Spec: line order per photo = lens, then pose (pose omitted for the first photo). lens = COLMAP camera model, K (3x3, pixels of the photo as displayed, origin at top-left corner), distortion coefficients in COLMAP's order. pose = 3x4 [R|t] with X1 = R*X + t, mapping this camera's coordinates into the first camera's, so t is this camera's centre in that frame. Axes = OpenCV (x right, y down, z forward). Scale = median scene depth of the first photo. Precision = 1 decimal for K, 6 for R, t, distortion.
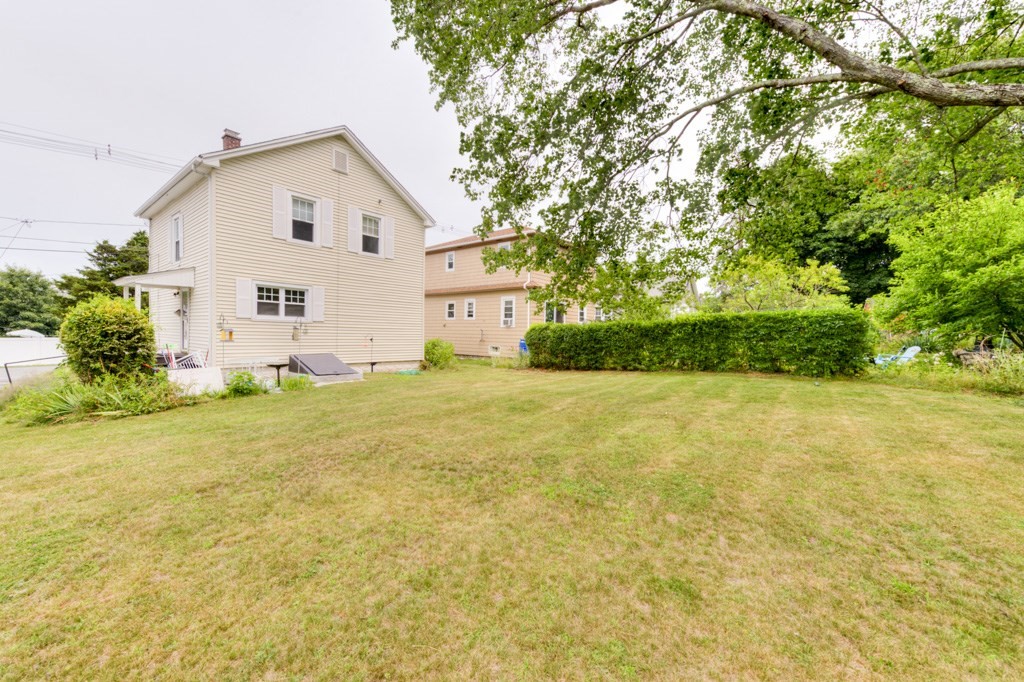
lens RADIAL K [[417.4, 0, 518.9], [0, 417.4, 335.7], [0, 0, 1]] dist [0.013143, -0.002059]
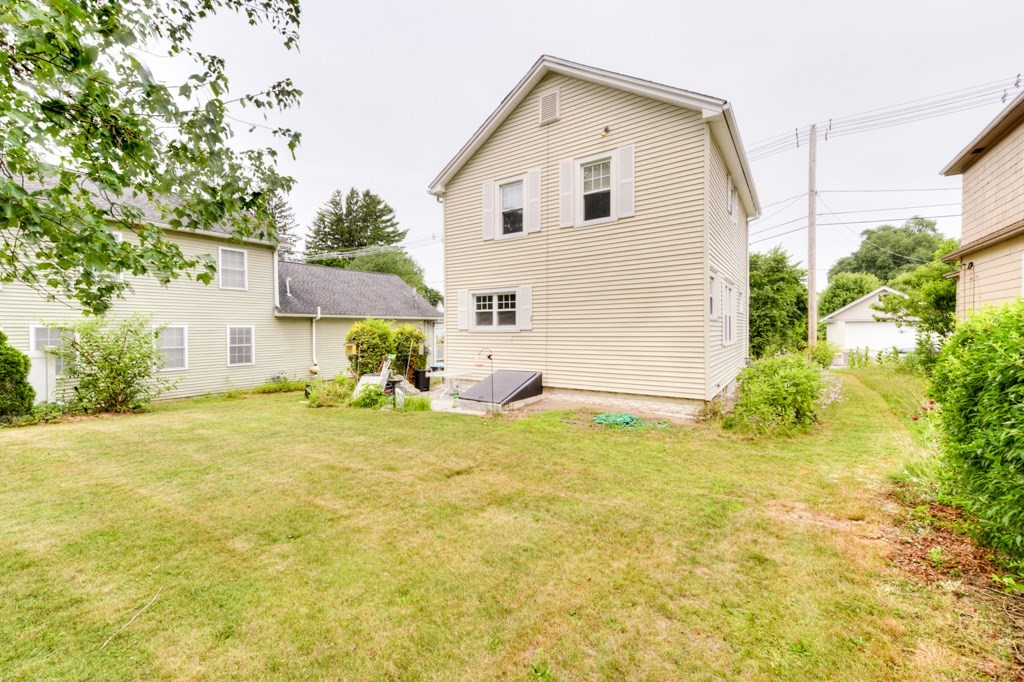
lens RADIAL K [[417.4, 0, 503.9], [0, 417.4, 335.7], [0, 0, 1]] dist [0.013143, -0.002059]
pose [[0.032827, -0.005794, -0.999444, 0.311604], [0.005430, 0.999969, -0.005619, -0.019268], [0.999446, -0.005242, 0.032858, 0.951304]]
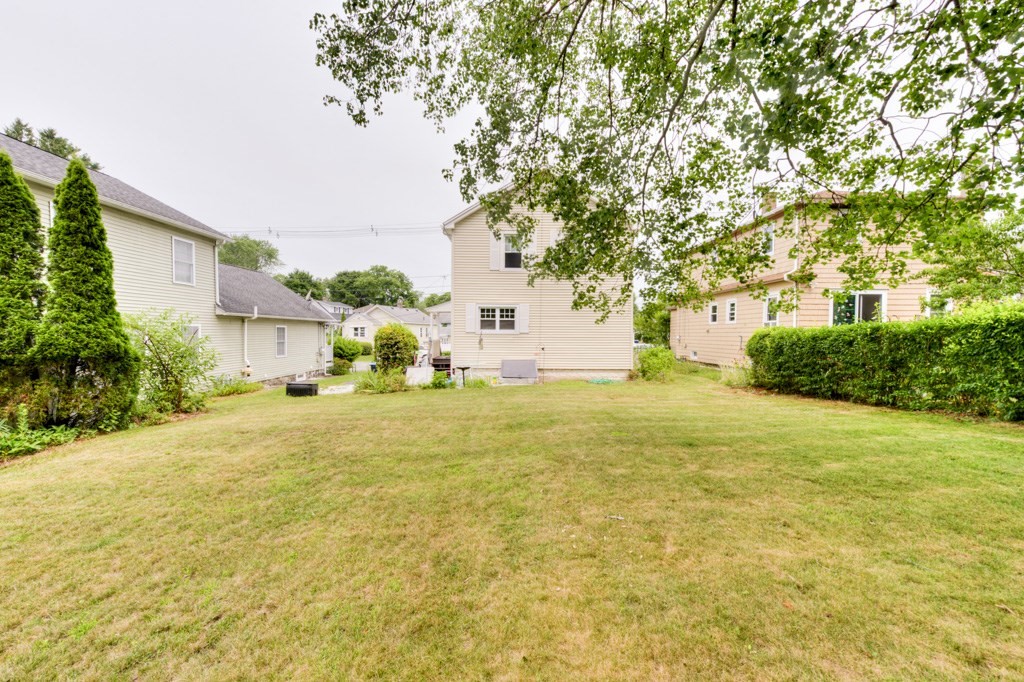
lens RADIAL K [[417.4, 0, 513.2], [0, 417.4, 344.3], [0, 0, 1]] dist [0.013143, -0.002059]
pose [[0.592305, 0.005440, -0.805695, 0.483815], [0.004556, 0.999939, 0.010101, -0.013450], [0.805701, -0.009654, 0.592244, 0.263676]]
